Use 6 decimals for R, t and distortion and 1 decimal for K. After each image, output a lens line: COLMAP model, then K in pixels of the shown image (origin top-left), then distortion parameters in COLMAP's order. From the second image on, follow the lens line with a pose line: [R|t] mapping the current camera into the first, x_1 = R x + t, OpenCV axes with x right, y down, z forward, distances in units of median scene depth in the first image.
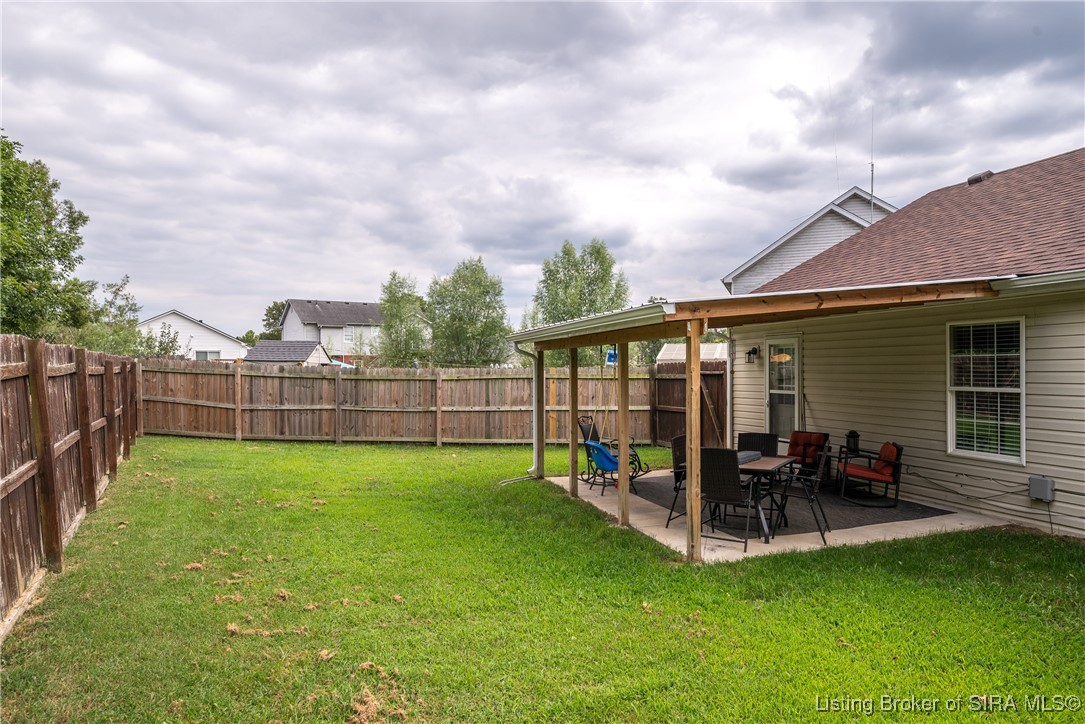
lens RADIAL K [[689.0, 0, 542.5], [0, 689.0, 362.0], [0, 0, 1]] dist [-0.001543, -0.001811]
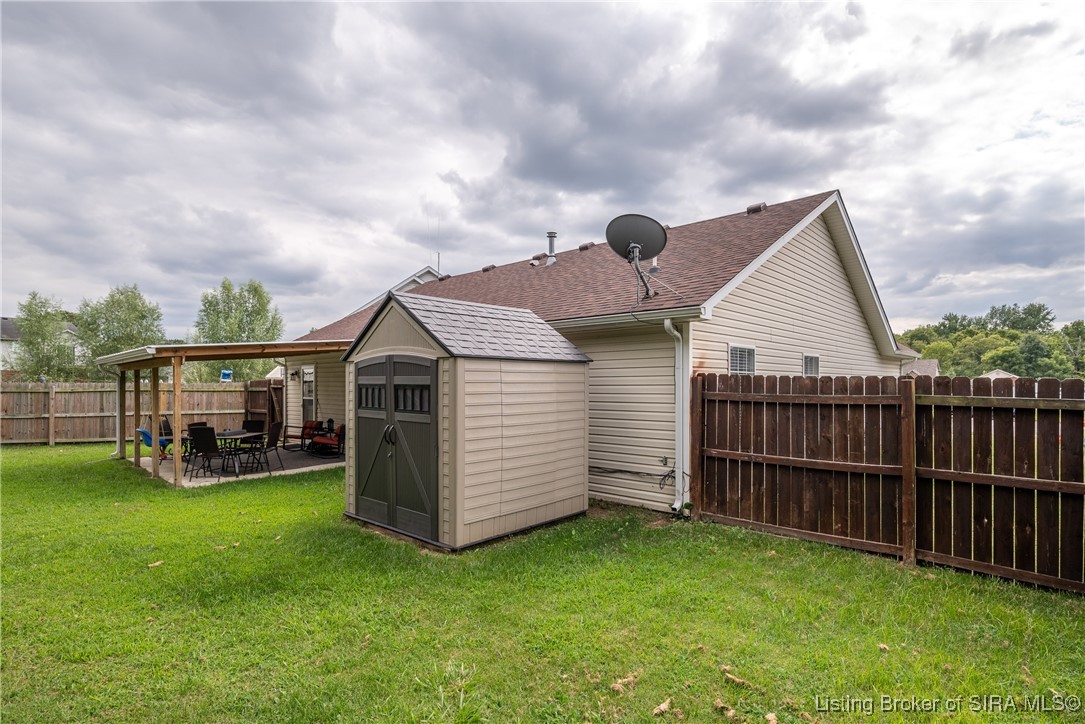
lens RADIAL K [[535.0, 0, 548.0], [0, 535.0, 388.2], [0, 0, 1]] dist [-0.004017, -0.000322]
pose [[0.865186, 0.000400, 0.501451, 0.140531], [-0.008870, 0.999855, 0.014507, -0.002773], [-0.501373, -0.016999, 0.865064, -0.274074]]
